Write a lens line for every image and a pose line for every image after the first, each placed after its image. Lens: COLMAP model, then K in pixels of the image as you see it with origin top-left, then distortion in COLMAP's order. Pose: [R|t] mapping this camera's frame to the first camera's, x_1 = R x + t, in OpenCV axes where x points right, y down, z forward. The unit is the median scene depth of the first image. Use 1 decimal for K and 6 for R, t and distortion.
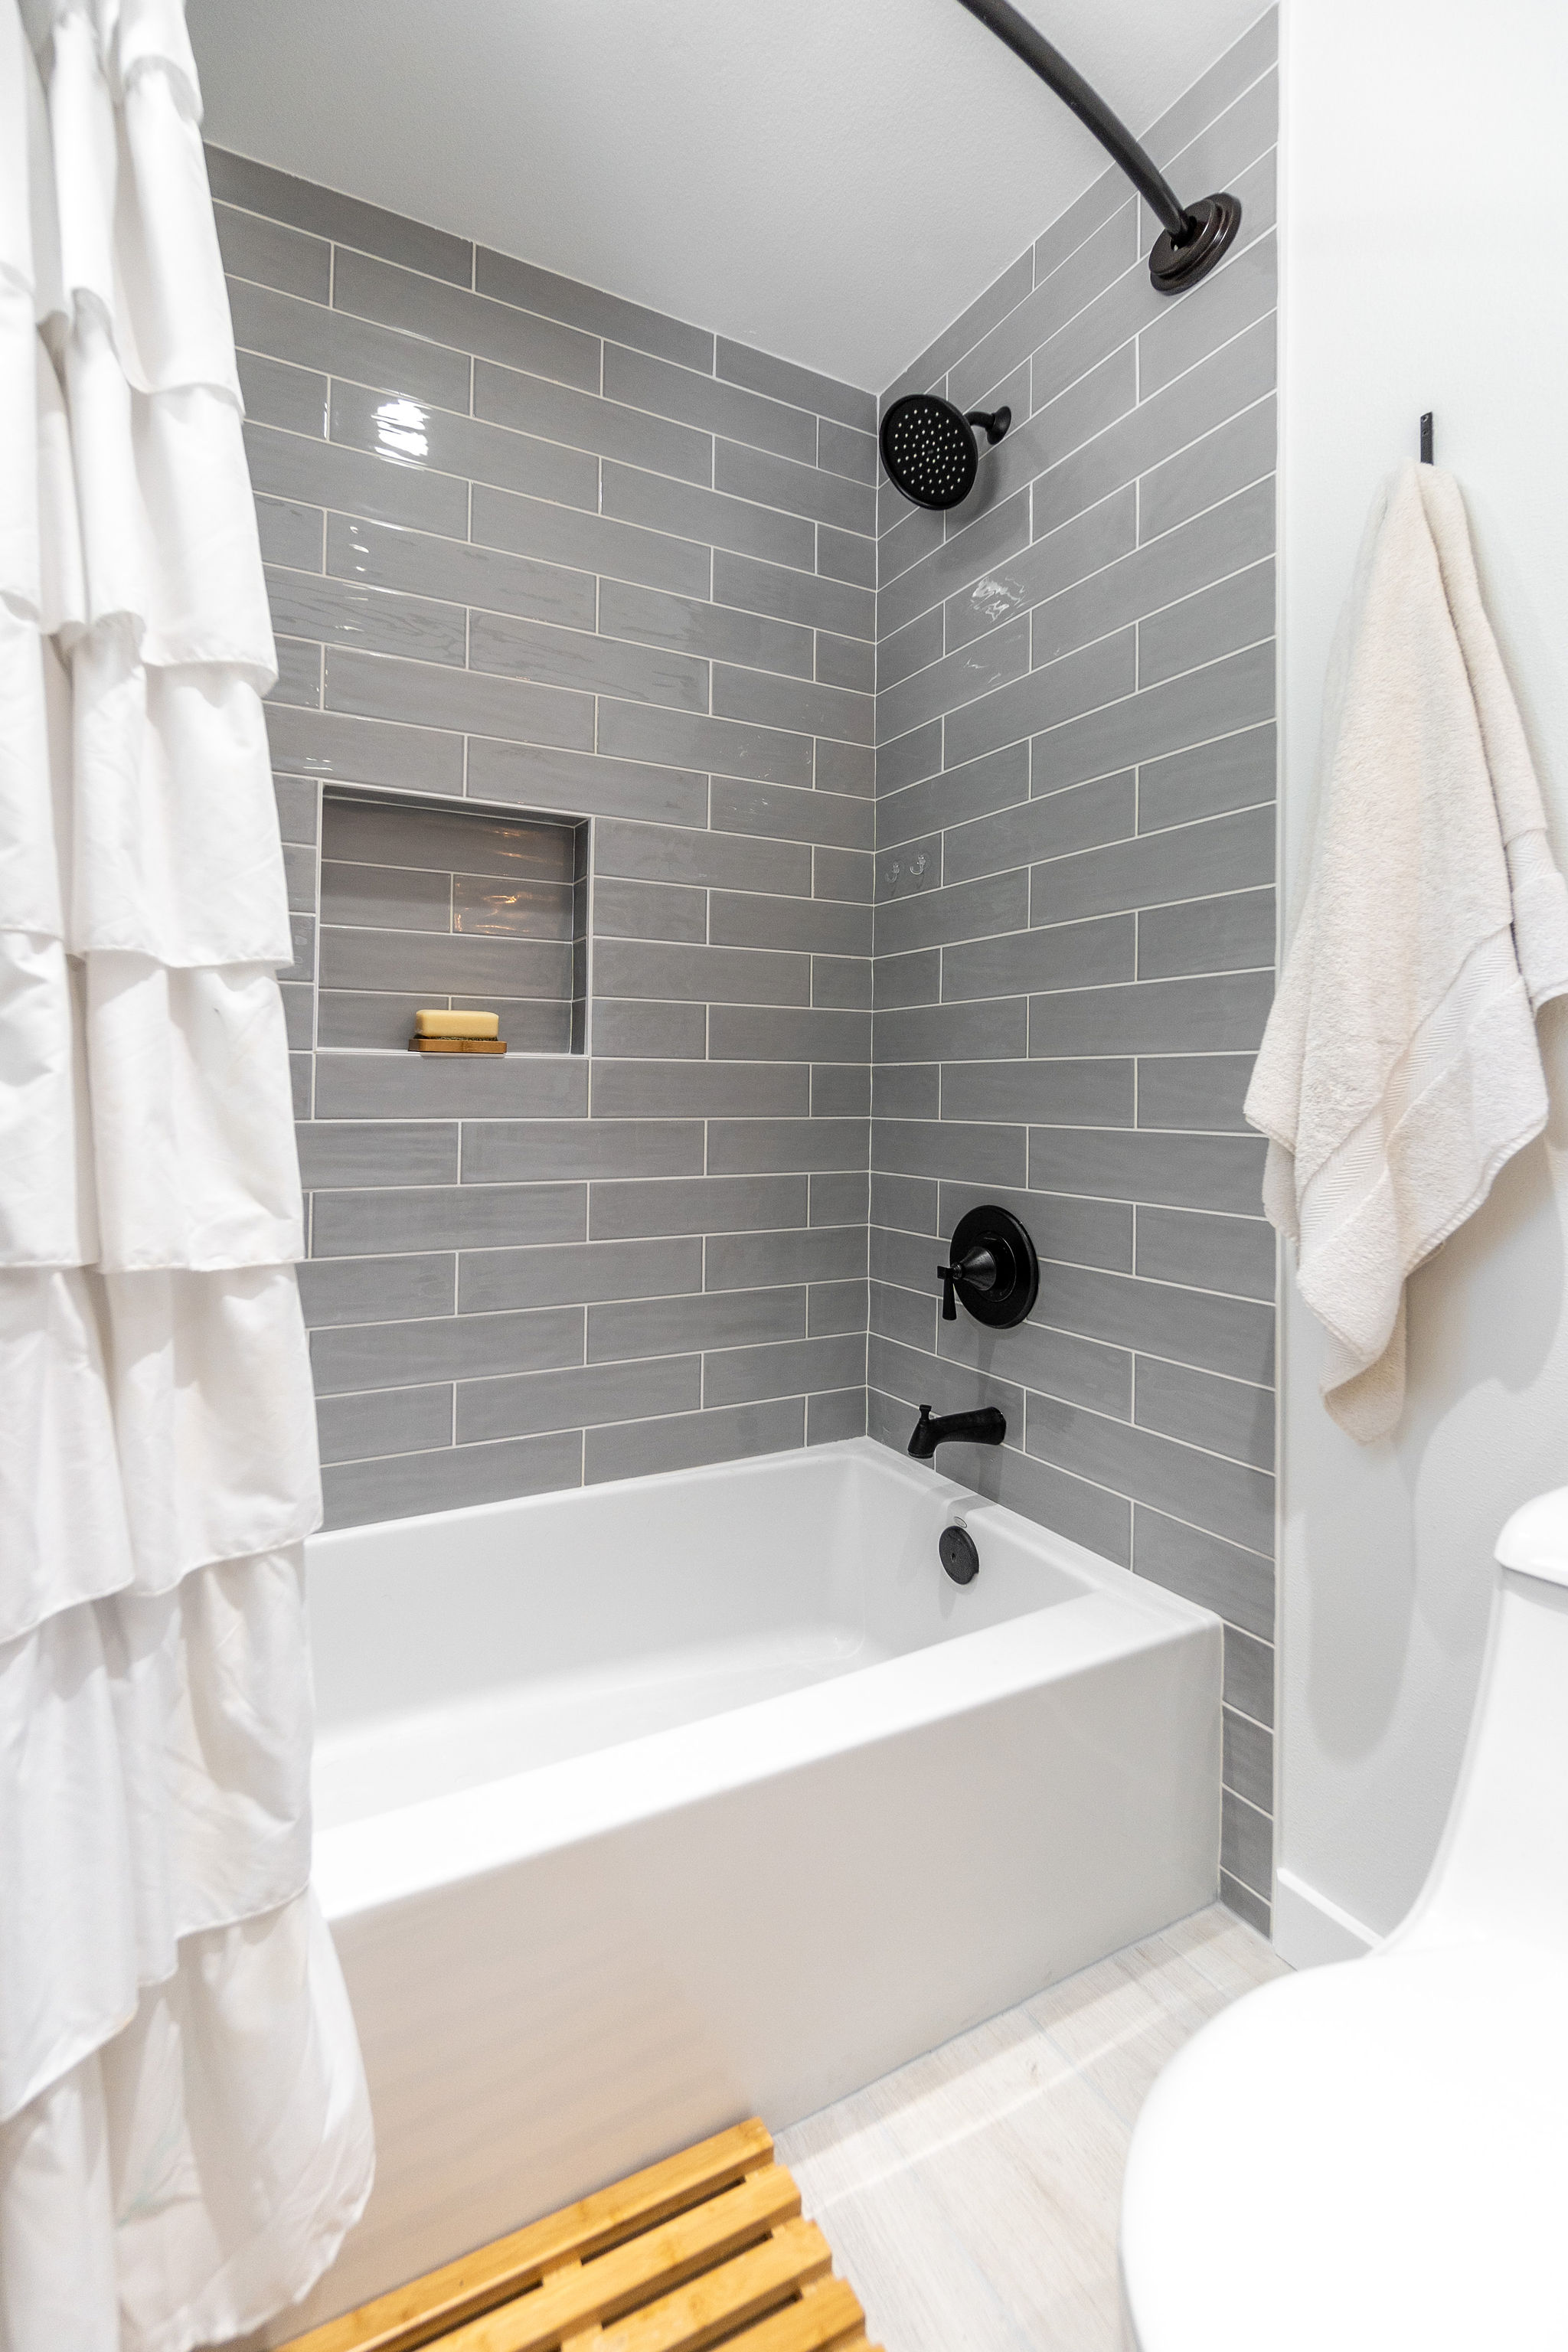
lens RADIAL K [[1037.4, 0, 826.4], [0, 1037.4, 1090.1], [0, 0, 1]] dist [-0.001008, -0.000522]
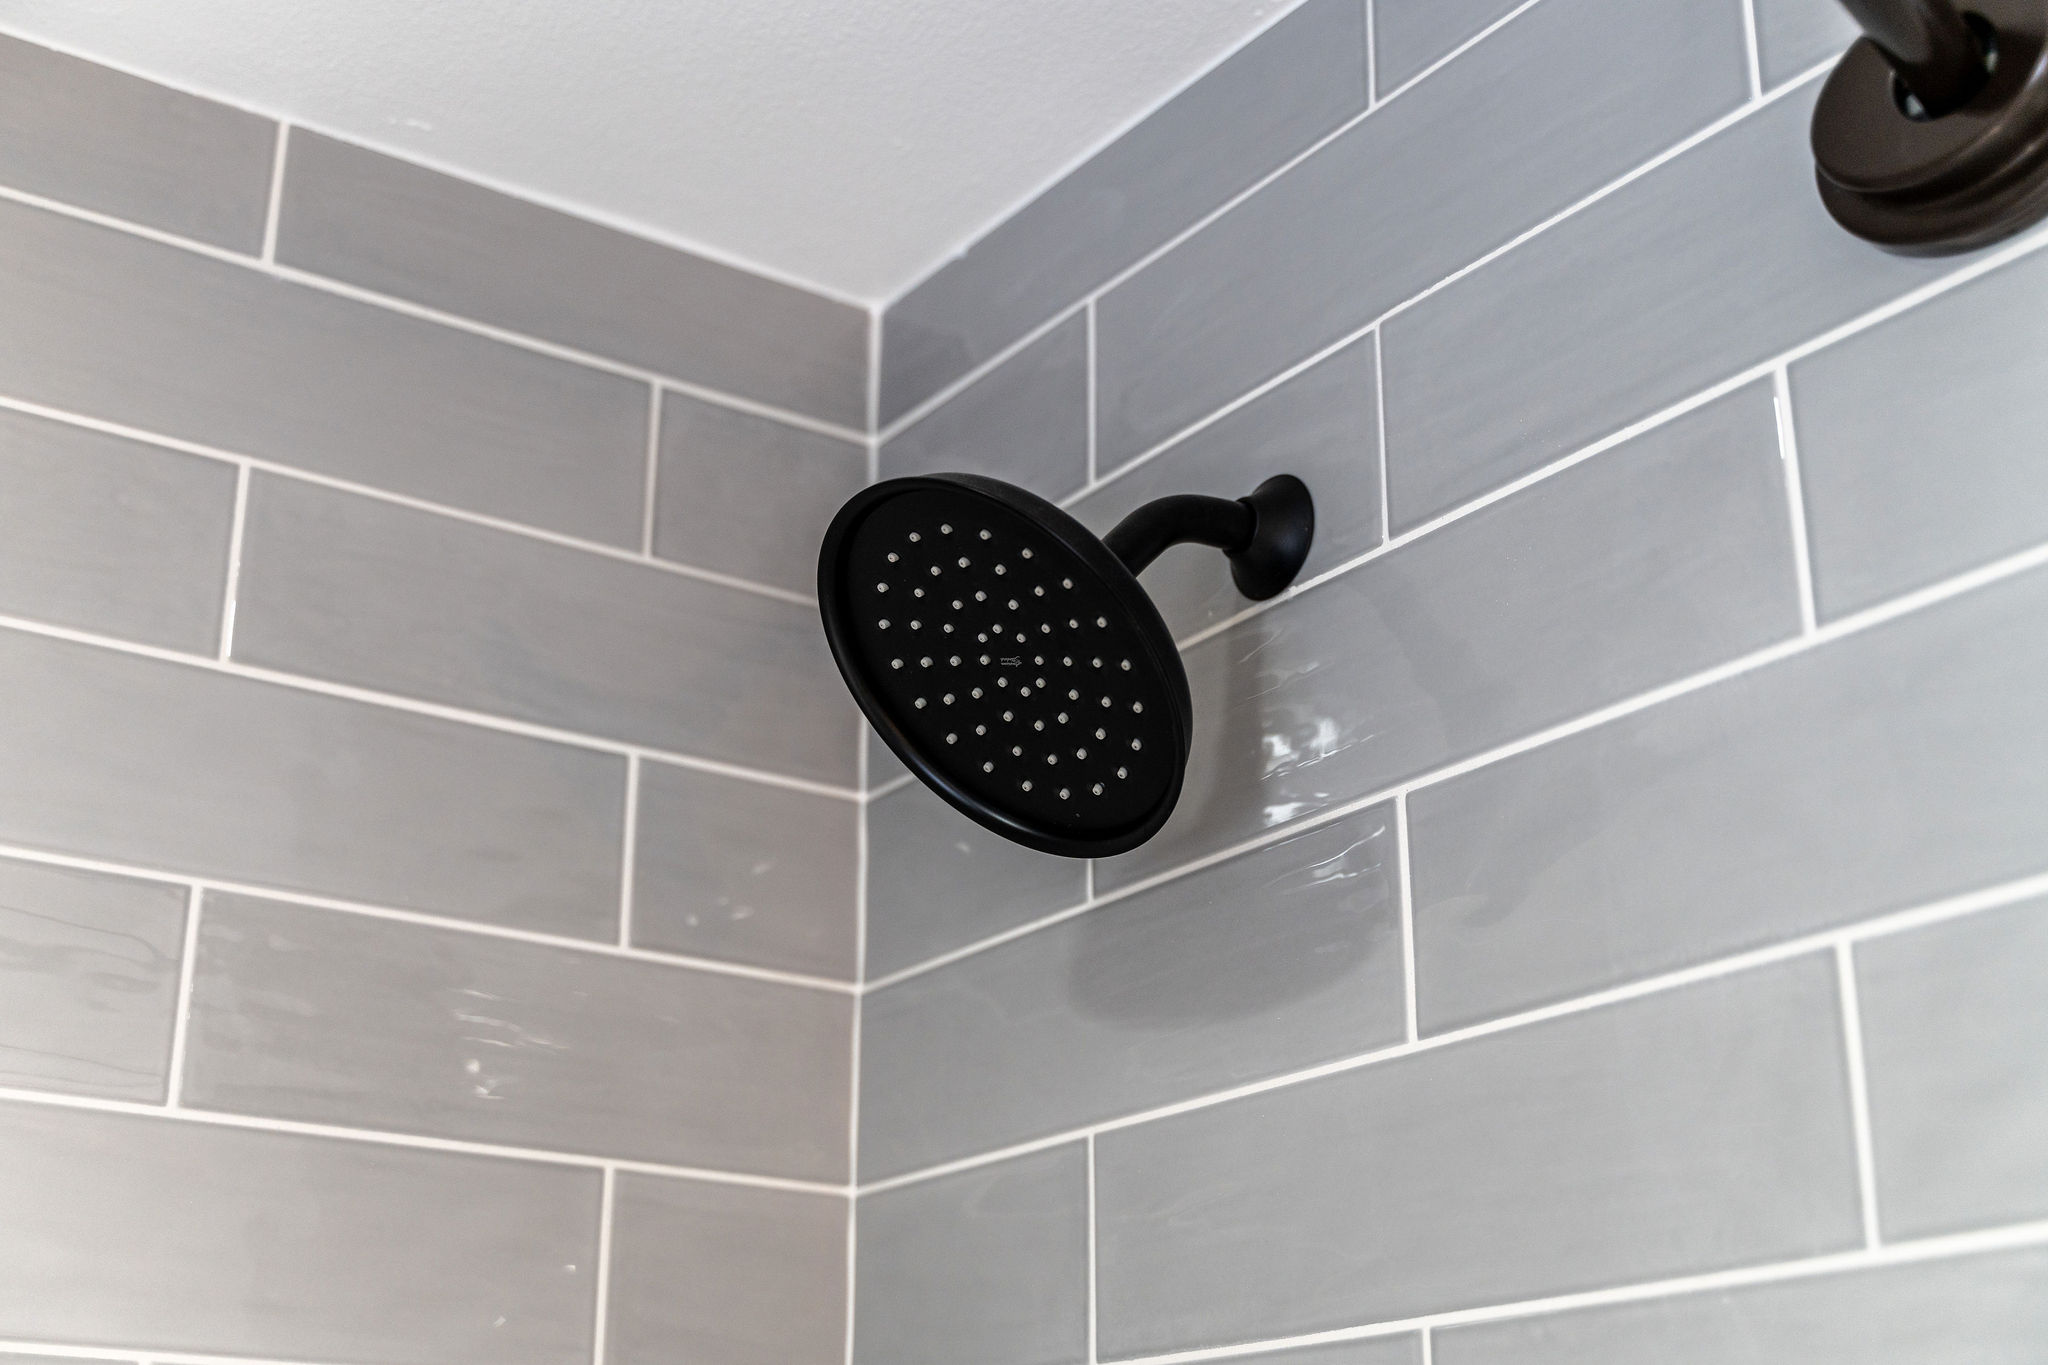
lens RADIAL K [[3078.3, 0, 1041.7], [0, 3078.3, 675.6], [0, 0, 1]] dist [0.045266, 0.000000]
pose [[0.999233, 0.001728, 0.039132, 0.084679], [0.011793, 0.939399, -0.342623, -0.381647], [-0.037352, 0.342822, 0.938658, 0.317070]]
